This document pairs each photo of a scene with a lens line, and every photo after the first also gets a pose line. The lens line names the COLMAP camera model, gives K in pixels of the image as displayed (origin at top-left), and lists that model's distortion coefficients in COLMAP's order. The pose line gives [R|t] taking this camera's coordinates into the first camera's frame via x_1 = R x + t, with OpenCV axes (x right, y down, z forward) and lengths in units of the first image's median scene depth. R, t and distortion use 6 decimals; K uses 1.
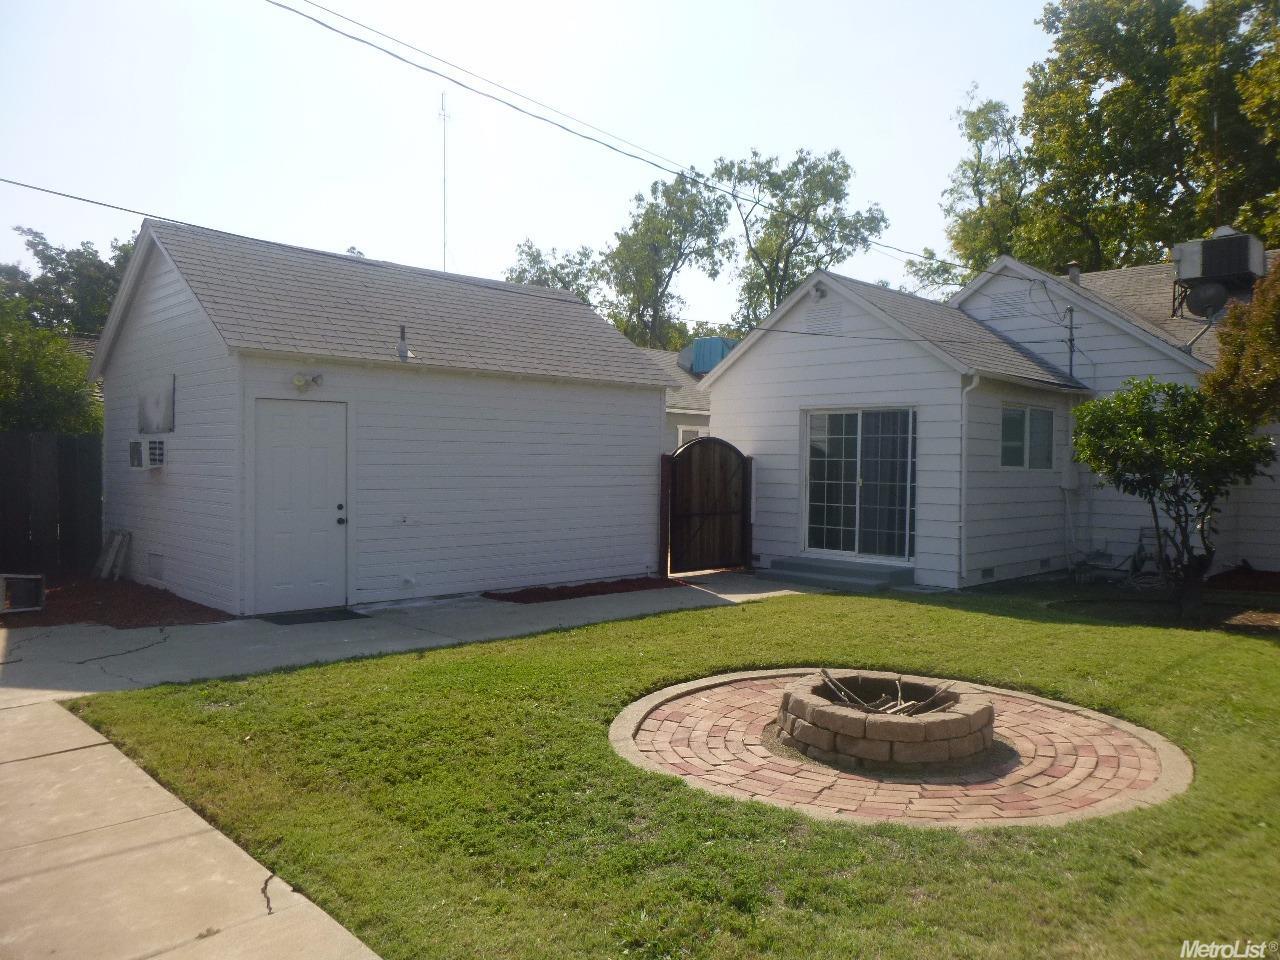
lens RADIAL K [[926.8, 0, 640.0], [0, 926.8, 480.0], [0, 0, 1]] dist [-0.032537, -0.004458]
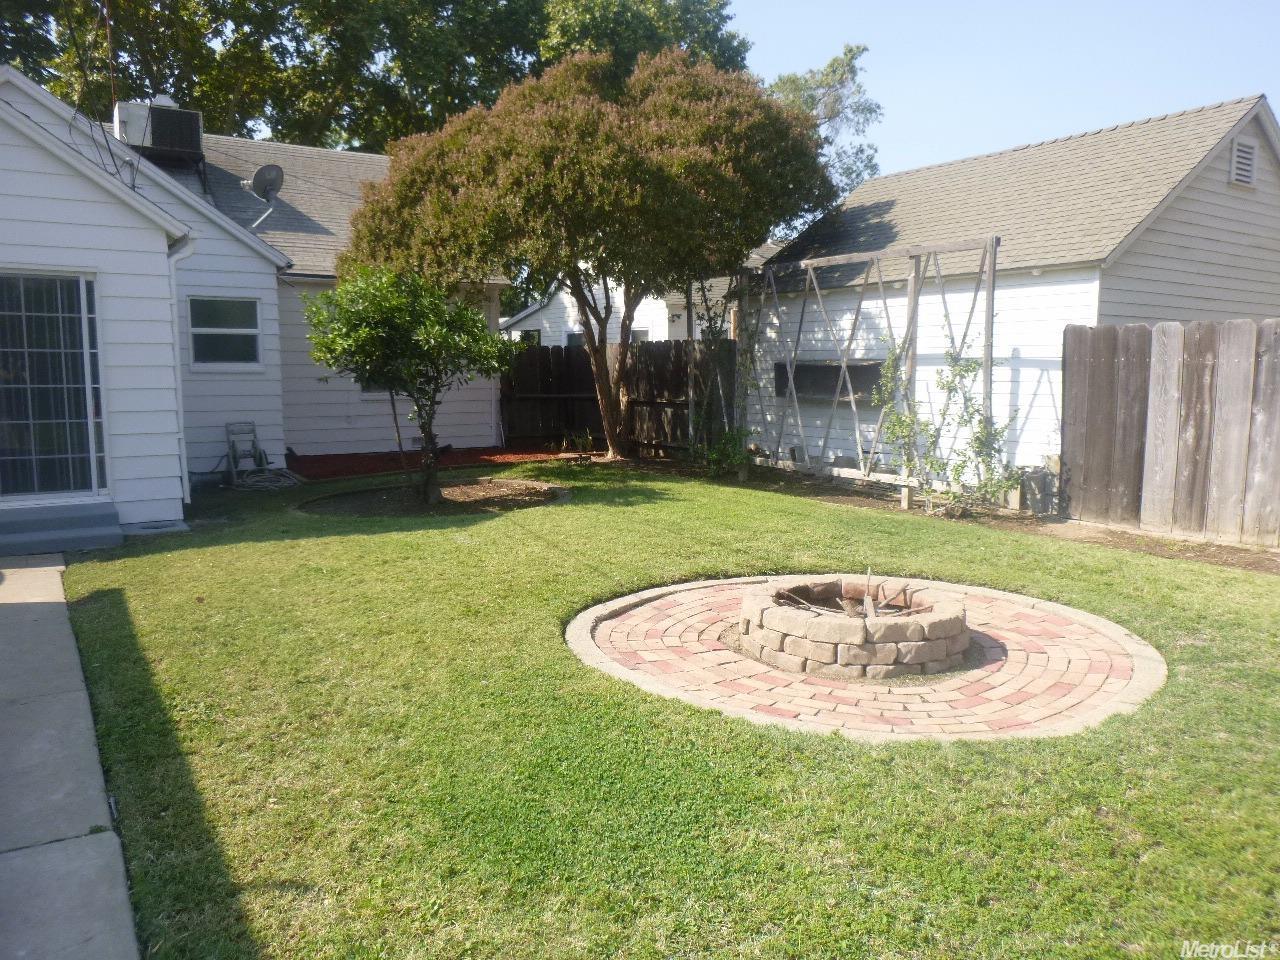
lens RADIAL K [[926.8, 0, 640.0], [0, 926.8, 480.0], [0, 0, 1]] dist [-0.032537, -0.004458]
pose [[0.178563, -0.132061, 0.975026, -0.334113], [0.011290, 0.991162, 0.132179, -0.012208], [-0.983864, -0.012594, 0.178475, 0.486687]]
